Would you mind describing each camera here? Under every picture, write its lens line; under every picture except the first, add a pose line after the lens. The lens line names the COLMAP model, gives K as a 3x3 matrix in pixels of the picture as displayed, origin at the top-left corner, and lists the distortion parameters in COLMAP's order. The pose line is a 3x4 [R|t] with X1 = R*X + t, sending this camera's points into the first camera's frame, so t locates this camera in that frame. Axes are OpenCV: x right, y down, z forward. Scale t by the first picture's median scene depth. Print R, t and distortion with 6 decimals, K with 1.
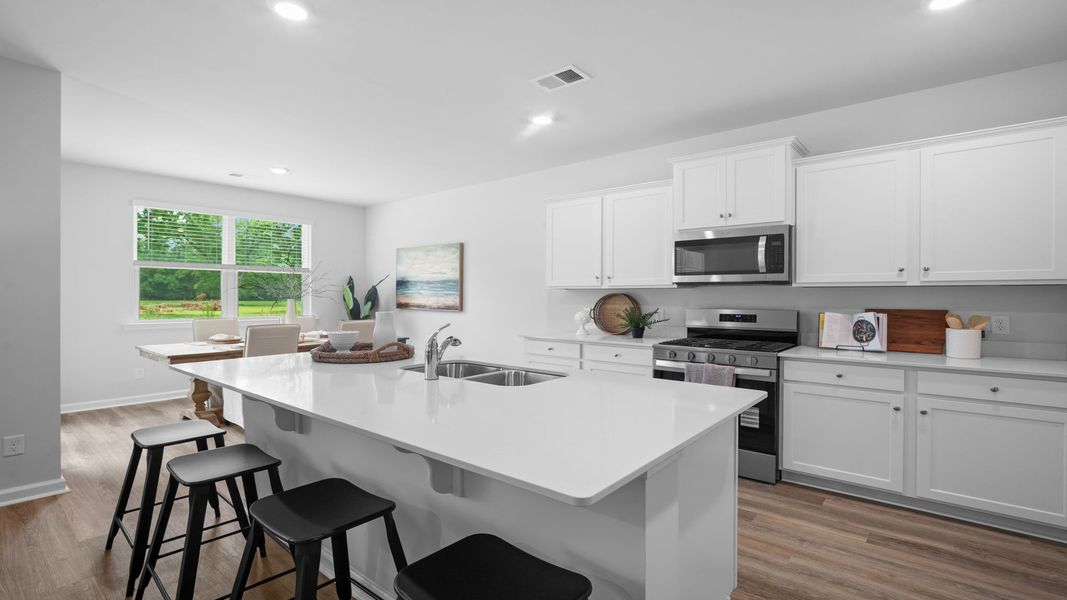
lens RADIAL K [[479.9, 0, 538.8], [0, 479.9, 298.8], [0, 0, 1]] dist [-0.012665, 0.003311]
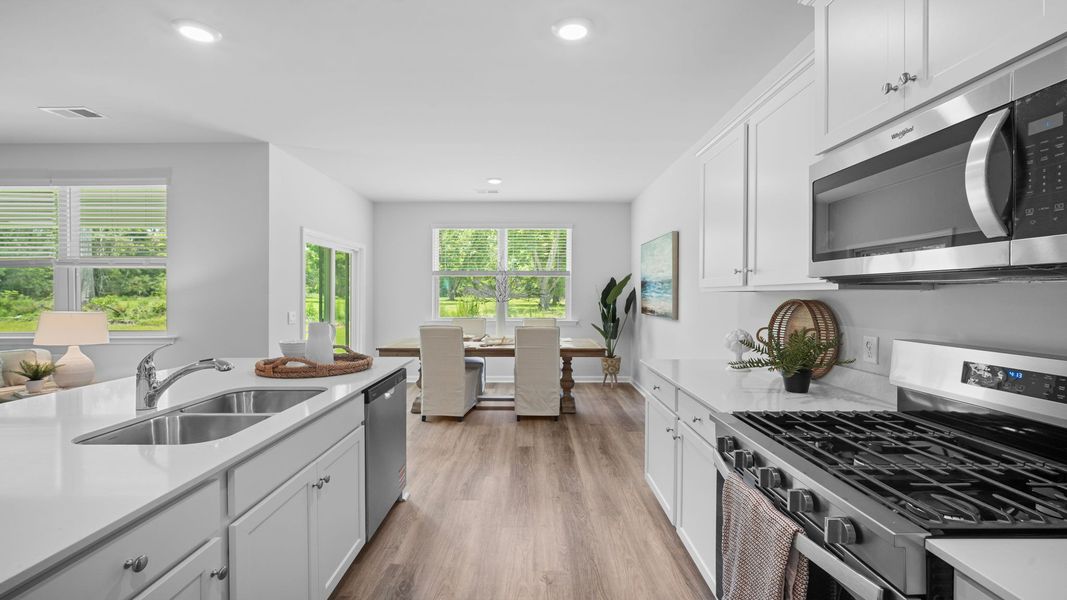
lens RADIAL K [[479.9, 0, 538.5], [0, 479.9, 297.5], [0, 0, 1]] dist [-0.012665, 0.003311]
pose [[0.638130, 0.003079, -0.769922, 0.407061], [-0.004280, 0.999991, 0.000452, -0.013212], [0.769916, 0.003007, 0.638138, 0.477227]]
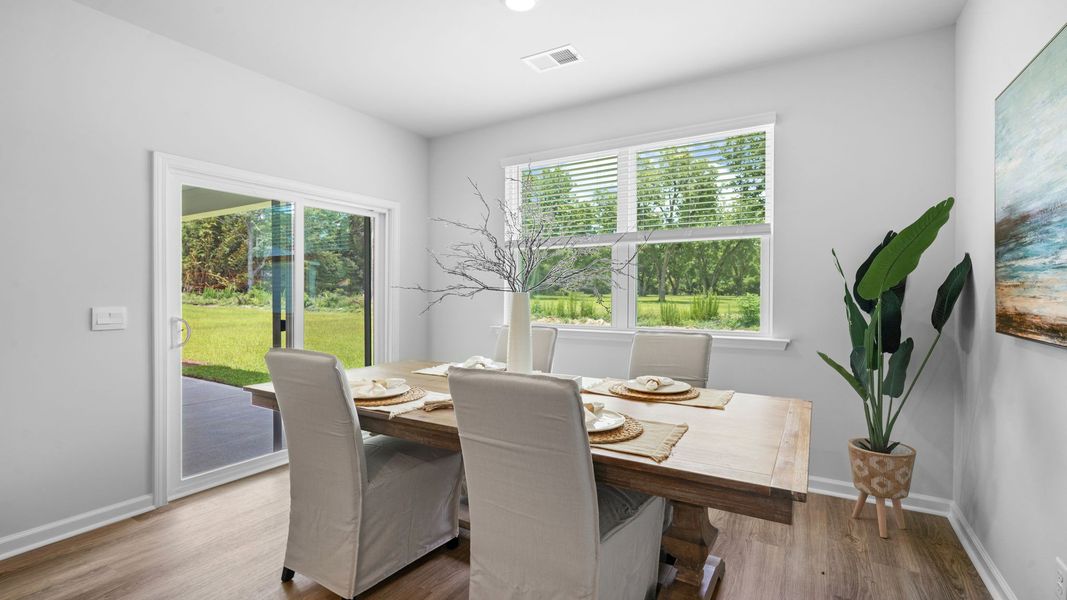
lens RADIAL K [[479.9, 0, 533.8], [0, 479.9, 296.5], [0, 0, 1]] dist [-0.012665, 0.003311]
pose [[0.143393, 0.005520, -0.989650, -0.129649], [-0.006595, 0.999968, 0.004622, 0.002138], [0.989644, 0.005864, 0.143425, 1.146611]]
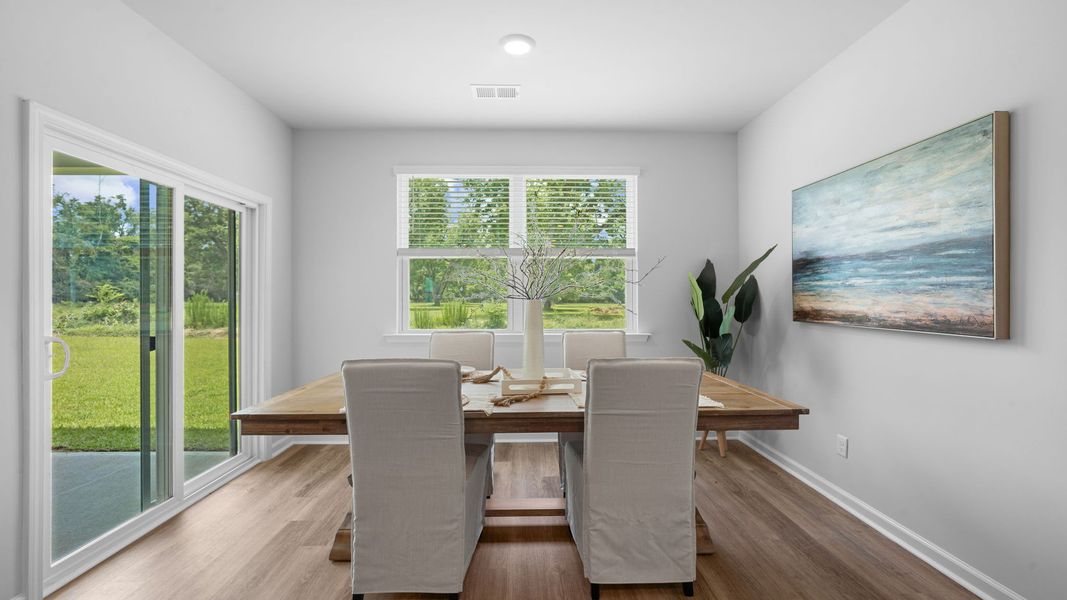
lens RADIAL K [[479.9, 0, 537.9], [0, 479.9, 298.1], [0, 0, 1]] dist [-0.012665, 0.003311]
pose [[0.658797, -0.006745, -0.752290, -0.182785], [-0.000252, 0.999958, -0.009187, 0.003592], [0.752321, 0.006242, 0.658768, 0.824168]]
